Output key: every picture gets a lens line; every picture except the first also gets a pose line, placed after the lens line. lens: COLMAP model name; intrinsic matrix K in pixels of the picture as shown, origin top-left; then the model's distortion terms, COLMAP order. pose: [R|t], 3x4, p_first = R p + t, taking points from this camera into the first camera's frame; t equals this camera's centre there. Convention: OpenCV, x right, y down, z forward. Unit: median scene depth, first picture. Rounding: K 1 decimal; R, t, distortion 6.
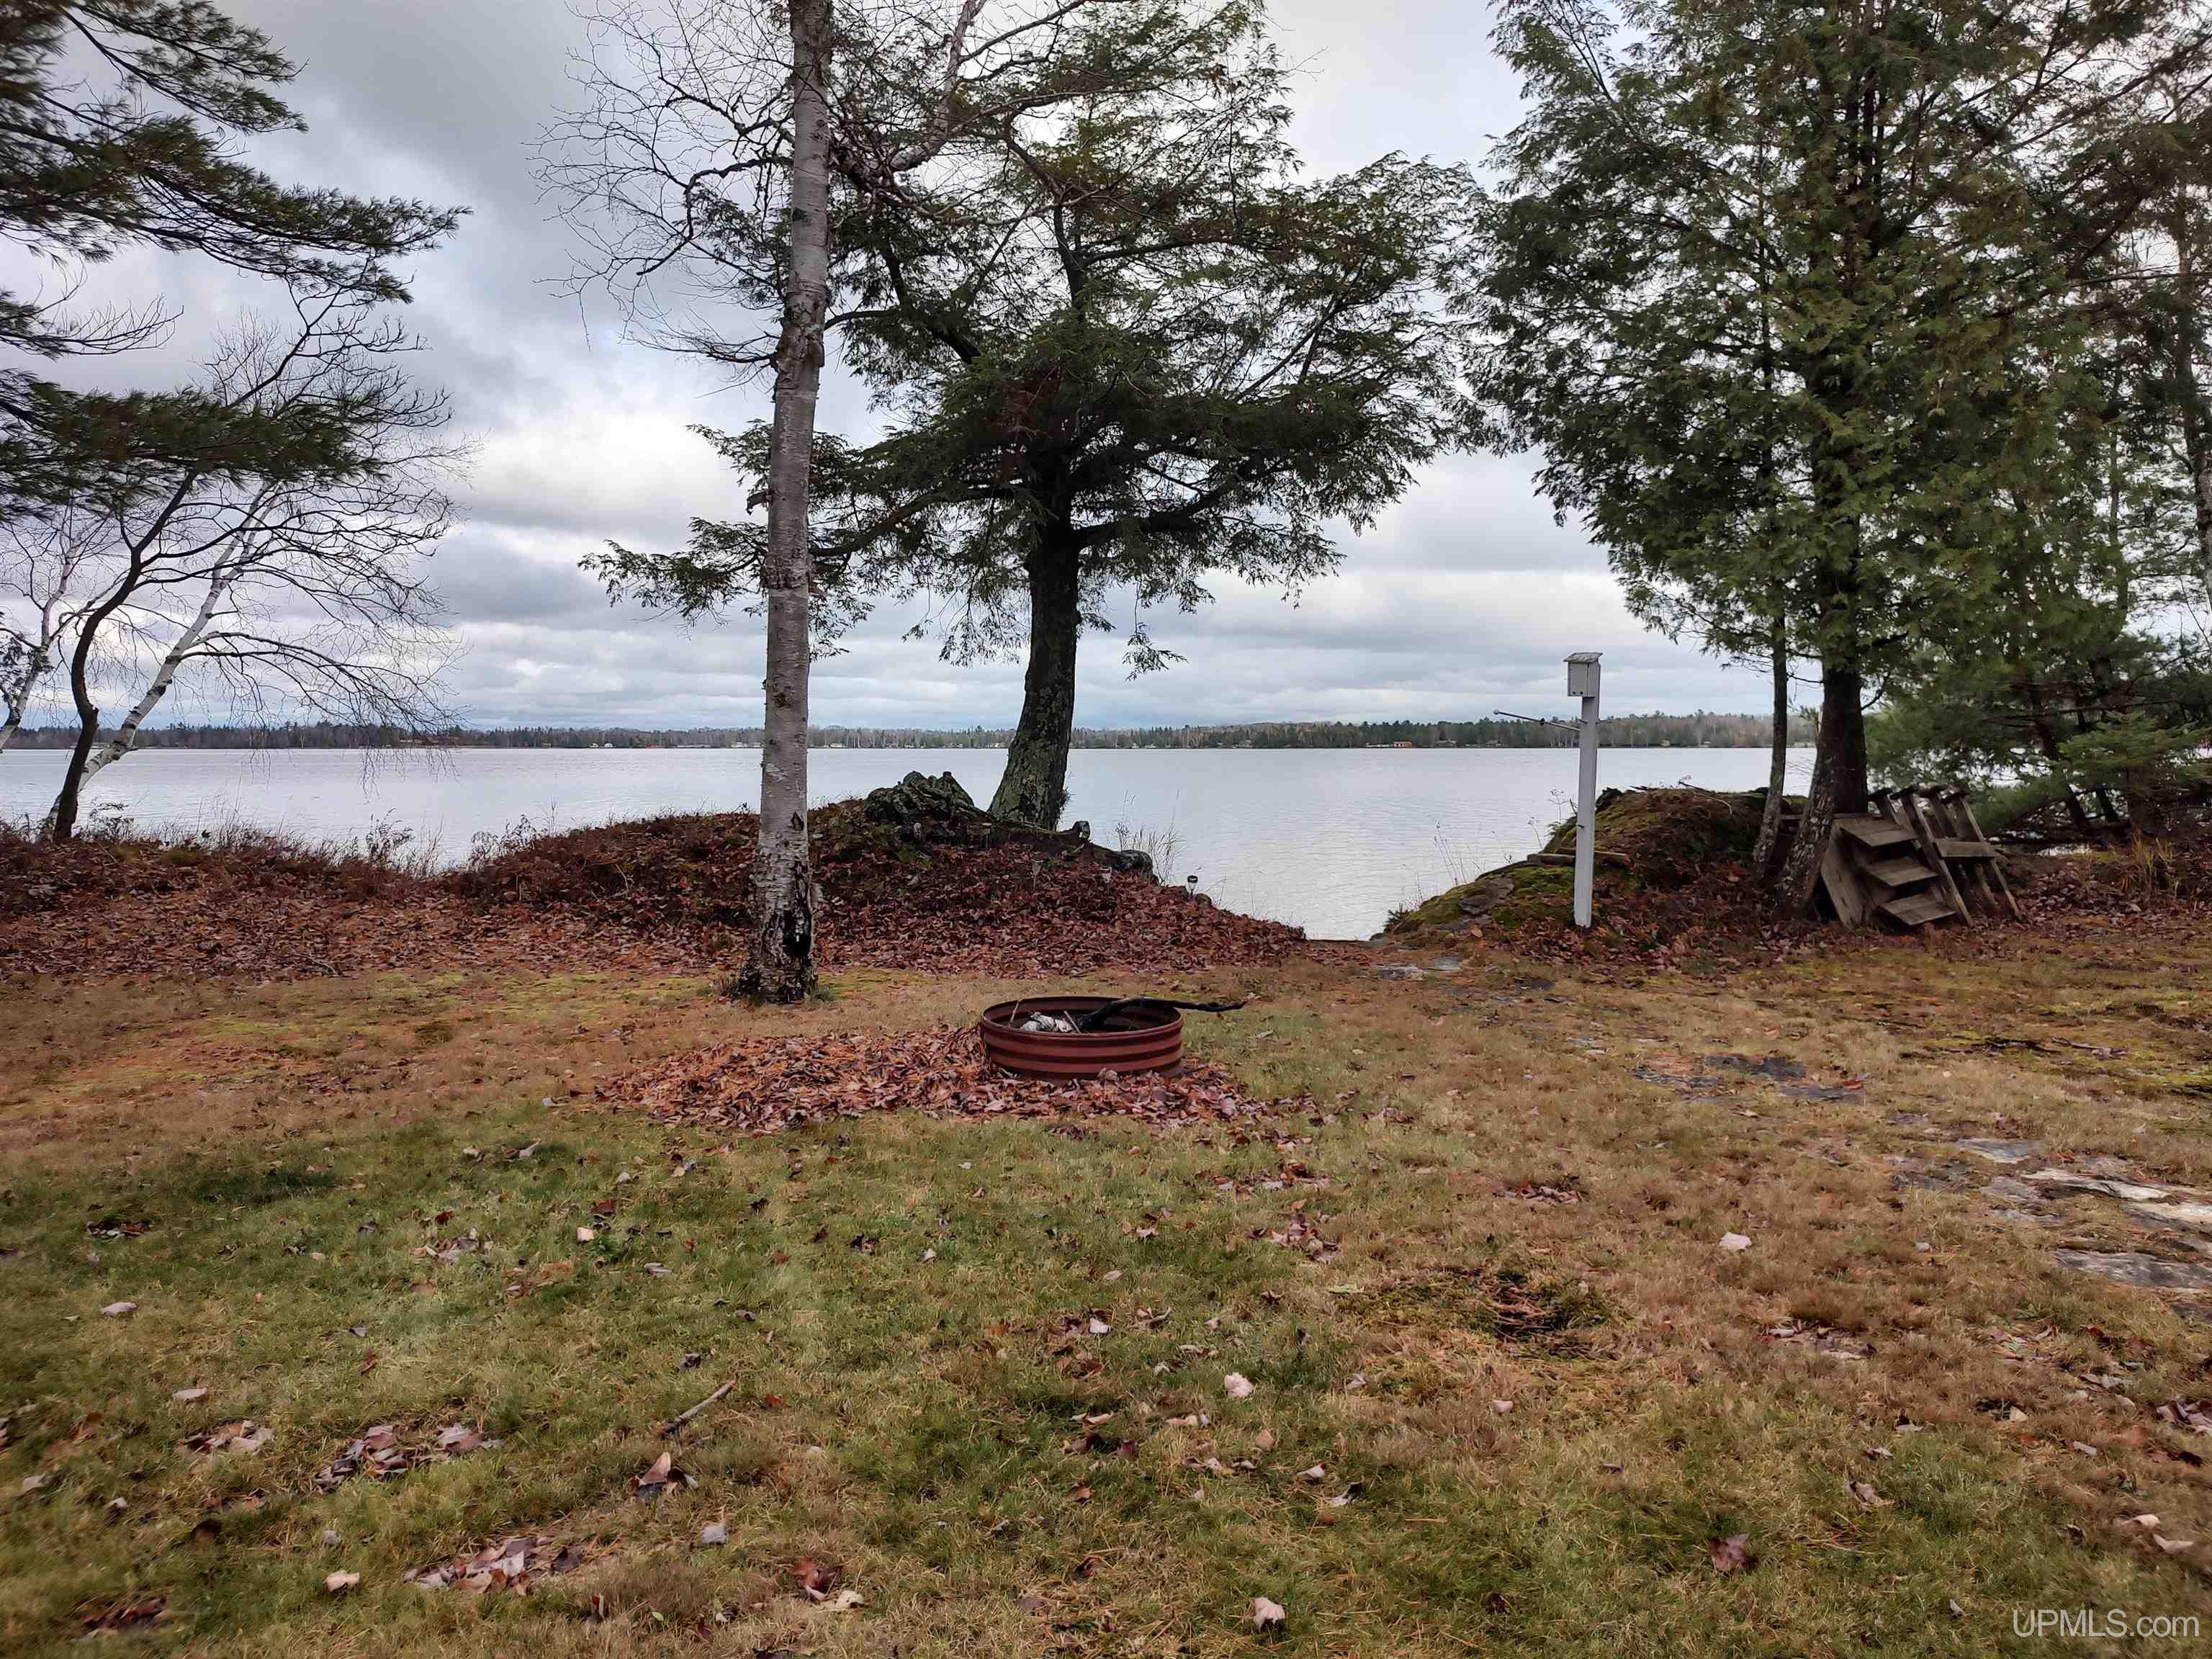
lens RADIAL K [[1574.2, 0, 1106.0], [0, 1574.2, 829.5], [0, 0, 1]] dist [0.056155, -0.040158]
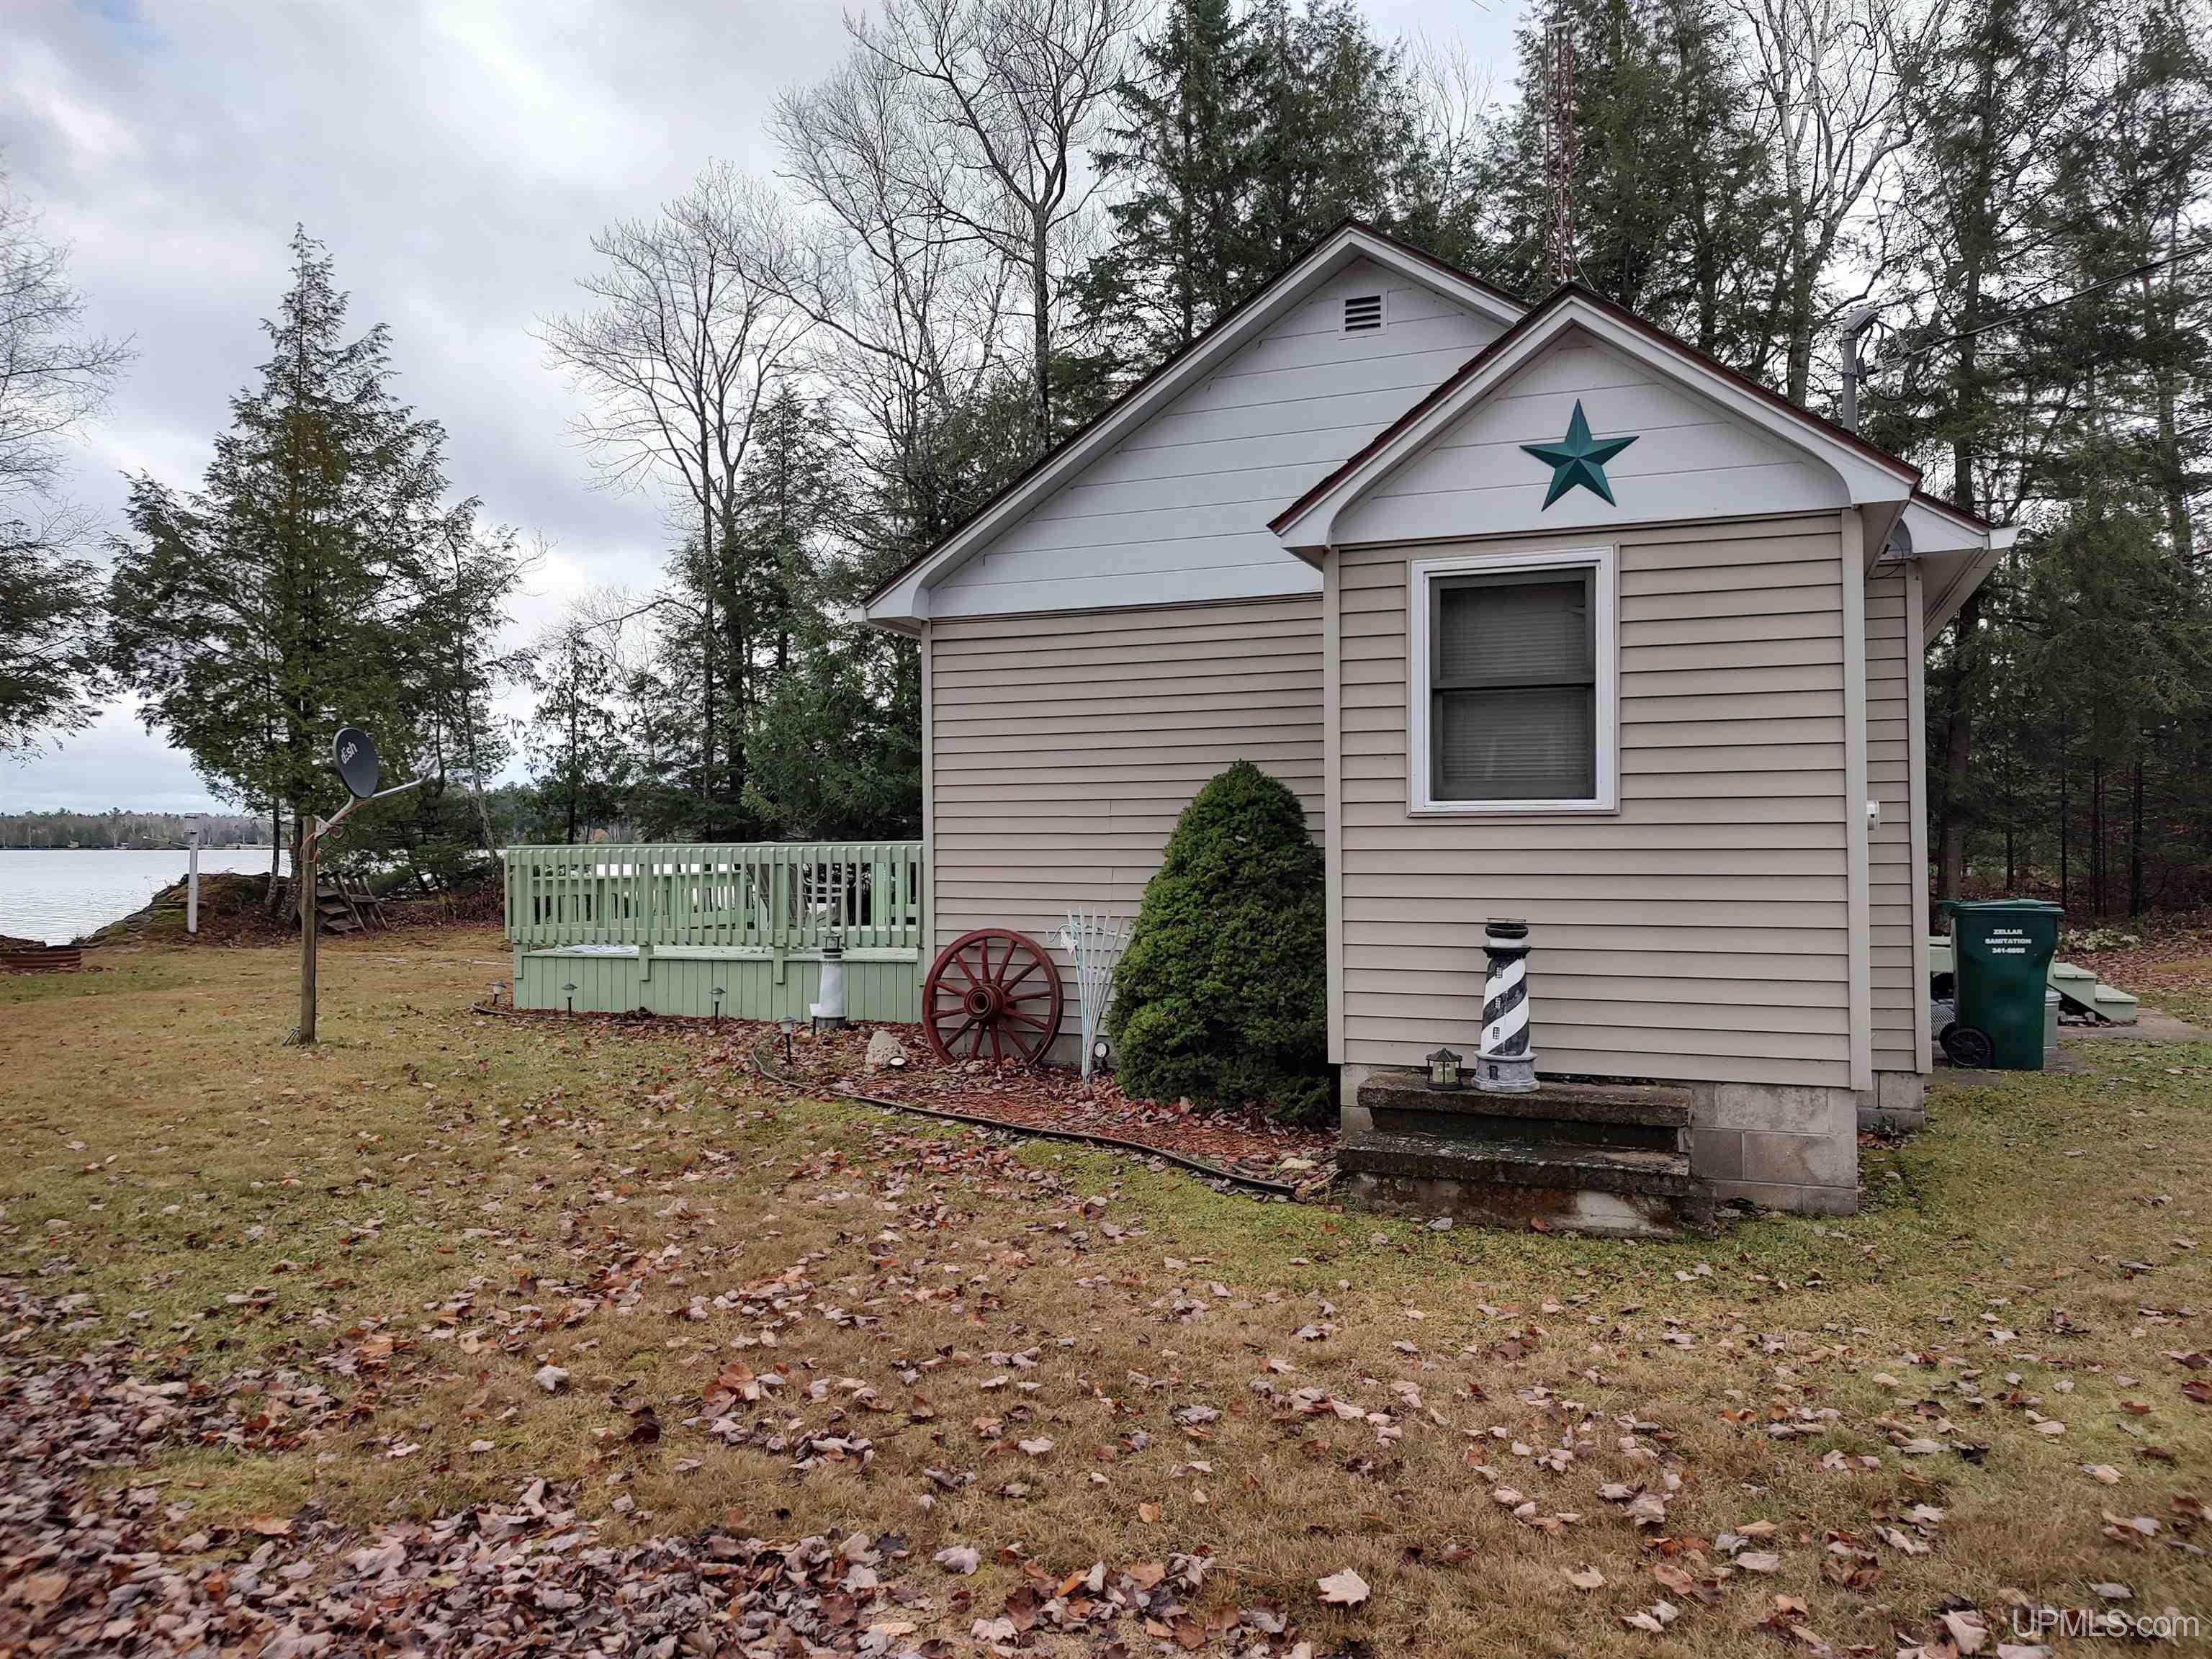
lens RADIAL K [[1574.2, 0, 1106.0], [0, 1574.2, 829.5], [0, 0, 1]] dist [0.056155, -0.040158]
pose [[0.614629, 0.003493, 0.788809, -0.592793], [0.046525, 0.998089, -0.040671, 0.057445], [-0.787444, 0.061696, 0.613291, -1.222368]]
